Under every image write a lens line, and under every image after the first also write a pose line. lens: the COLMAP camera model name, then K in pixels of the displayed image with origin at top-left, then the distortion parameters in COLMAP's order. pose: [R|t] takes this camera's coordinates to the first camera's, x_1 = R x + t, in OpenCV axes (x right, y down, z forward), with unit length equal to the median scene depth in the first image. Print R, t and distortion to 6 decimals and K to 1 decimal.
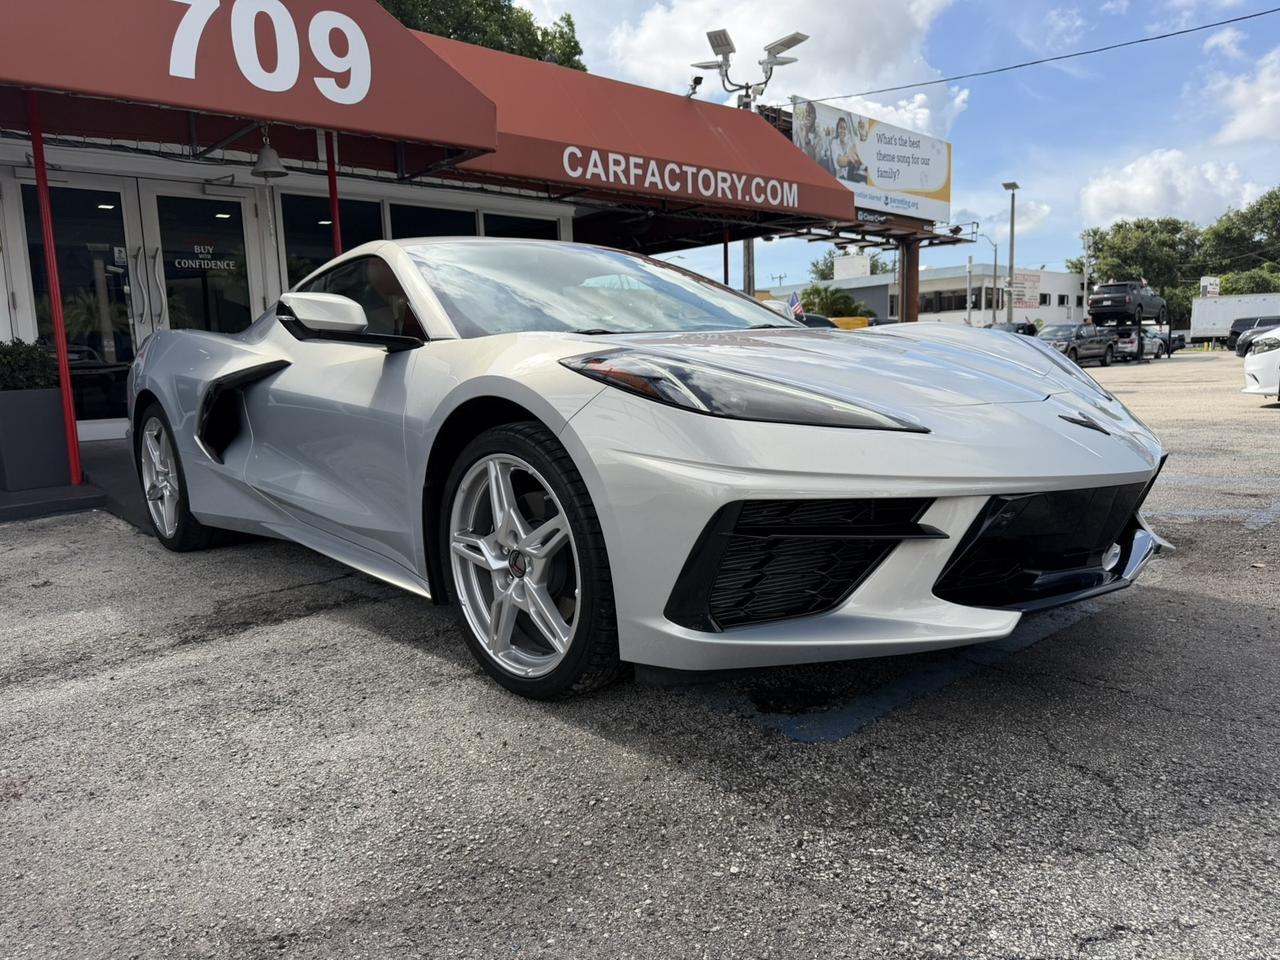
lens RADIAL K [[912.7, 0, 637.1], [0, 912.7, 488.9], [0, 0, 1]] dist [0.018862, -0.025873]
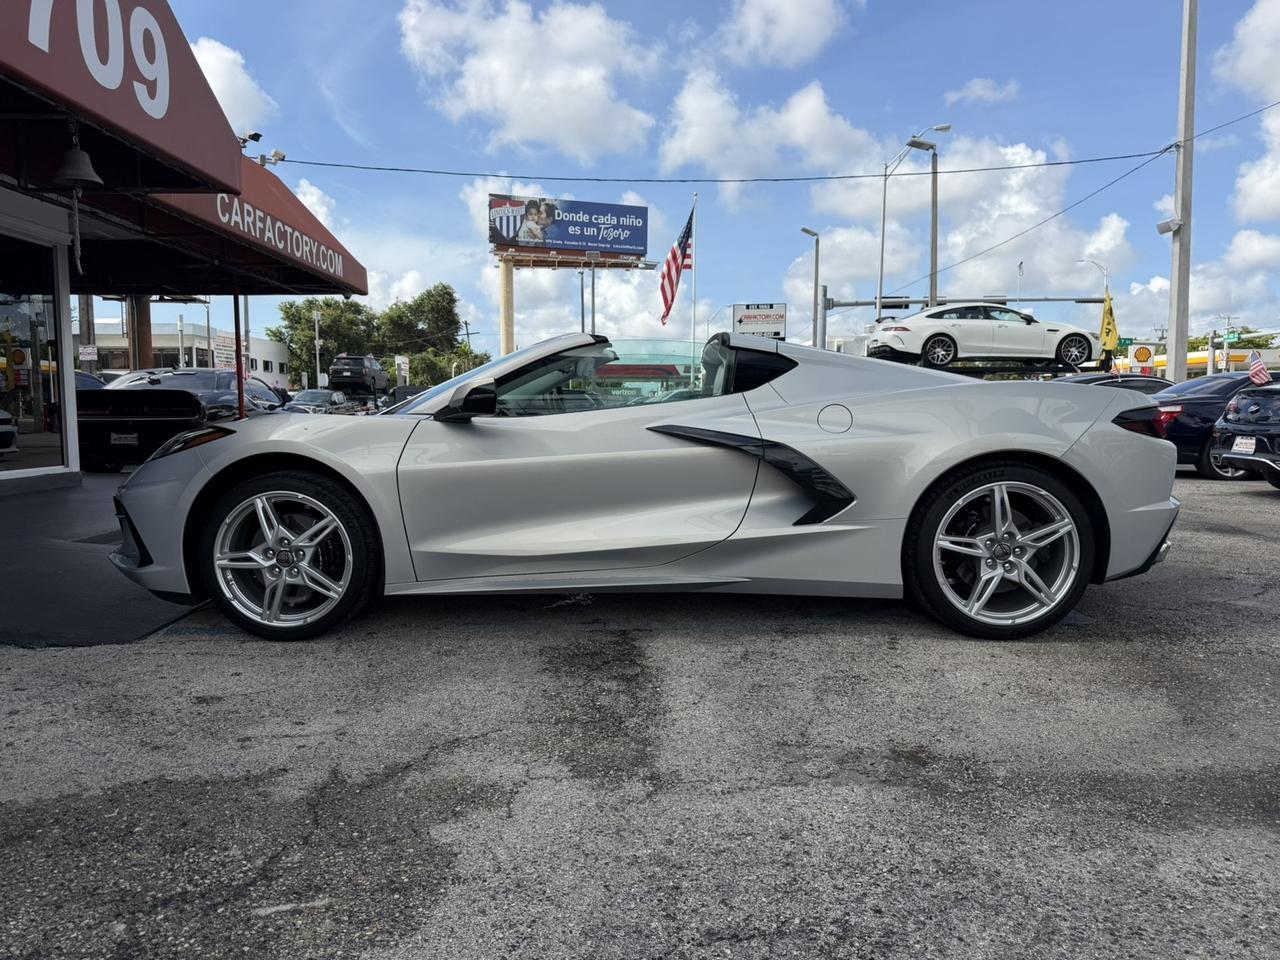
lens RADIAL K [[910.0, 0, 640.0], [0, 910.0, 485.9], [0, 0, 1]] dist [0.026816, -0.037470]
pose [[0.666962, -0.026239, 0.744629, -0.532677], [0.078606, 0.996281, -0.035300, -0.009438], [-0.740934, 0.082076, 0.666544, 0.100186]]
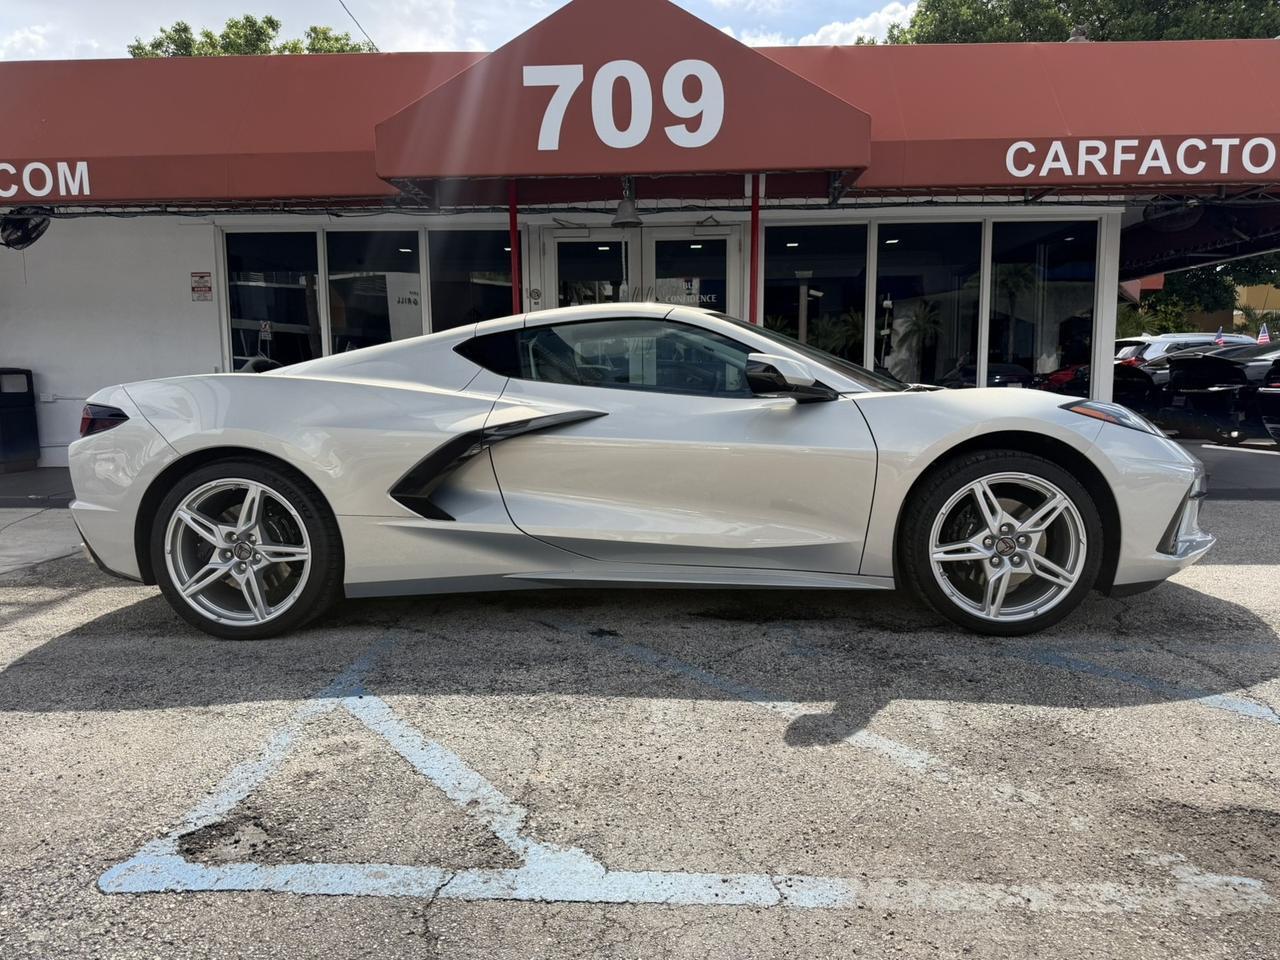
lens RADIAL K [[910.0, 0, 640.0], [0, 910.0, 485.9], [0, 0, 1]] dist [0.026816, -0.037470]
pose [[0.714701, 0.106325, -0.691301, 0.318451], [-0.111778, 0.993038, 0.037172, -0.058449], [0.690440, 0.050705, 0.721610, 0.189601]]
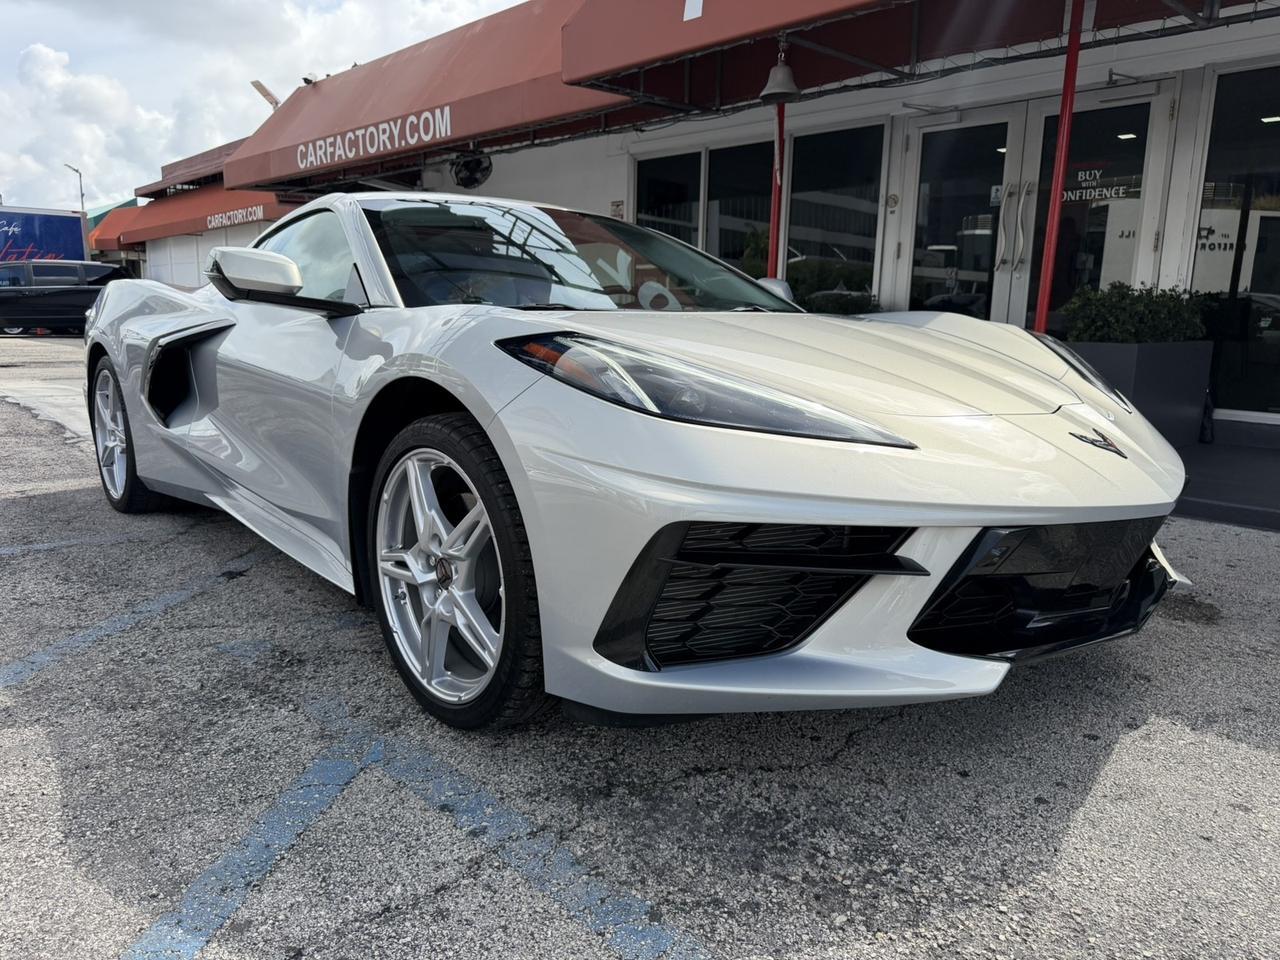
lens RADIAL K [[919.3, 0, 635.7], [0, 919.3, 479.8], [0, 0, 1]] dist [-0.001521, -0.009398]
pose [[0.014787, 0.214175, -0.976683, 0.399505], [-0.158910, 0.964879, 0.209181, -0.127042], [0.987182, 0.152112, 0.048303, 0.702581]]
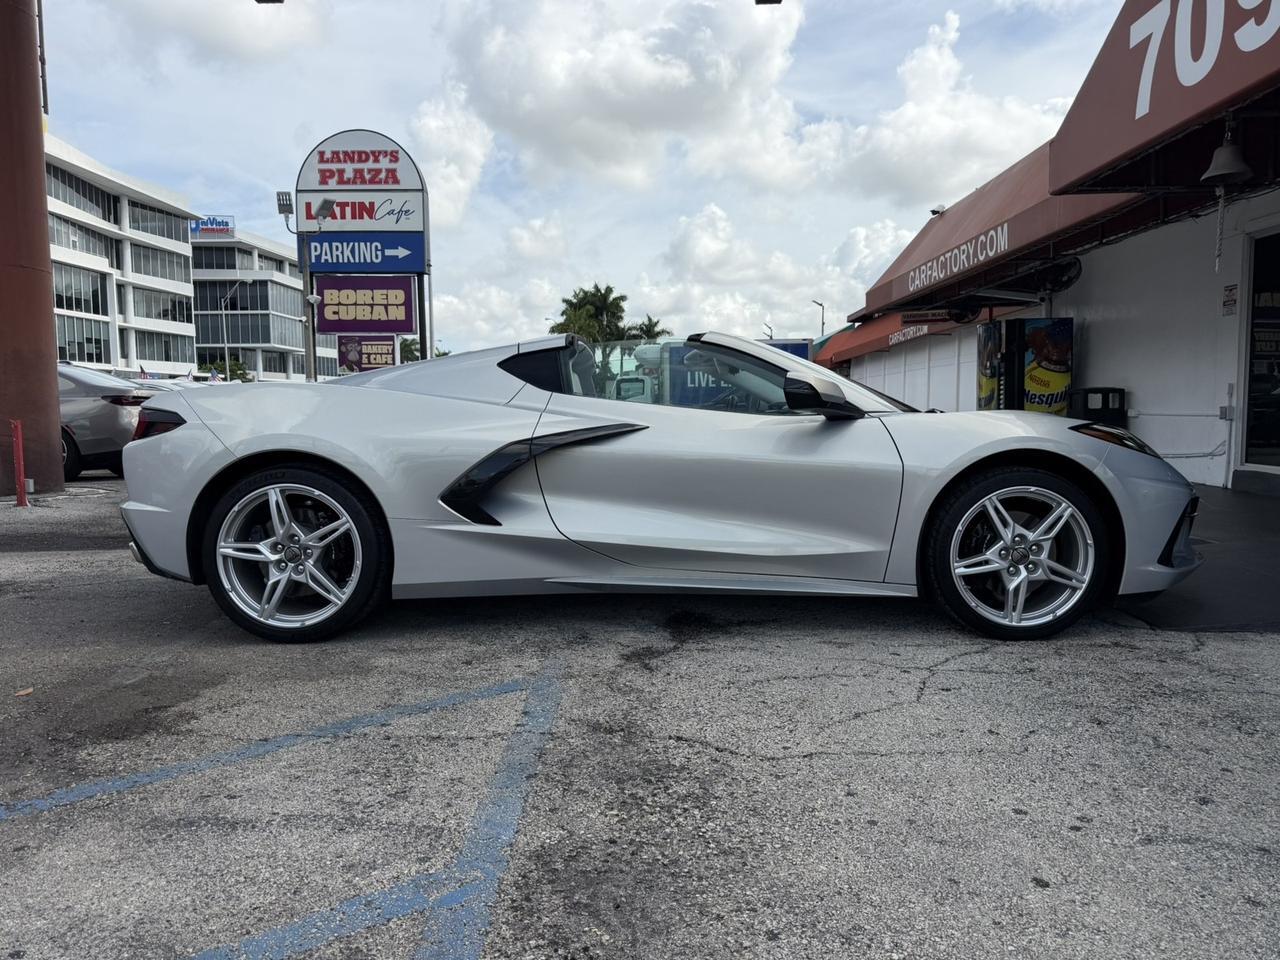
lens RADIAL K [[898.0, 0, 640.0], [0, 898.0, 480.0], [0, 0, 1]] dist [0.064951, -0.083184]
pose [[-0.676863, 0.096095, -0.729810, 0.425199], [-0.072492, 0.977921, 0.195997, -0.165191], [0.732531, 0.185568, -0.654953, 0.949624]]
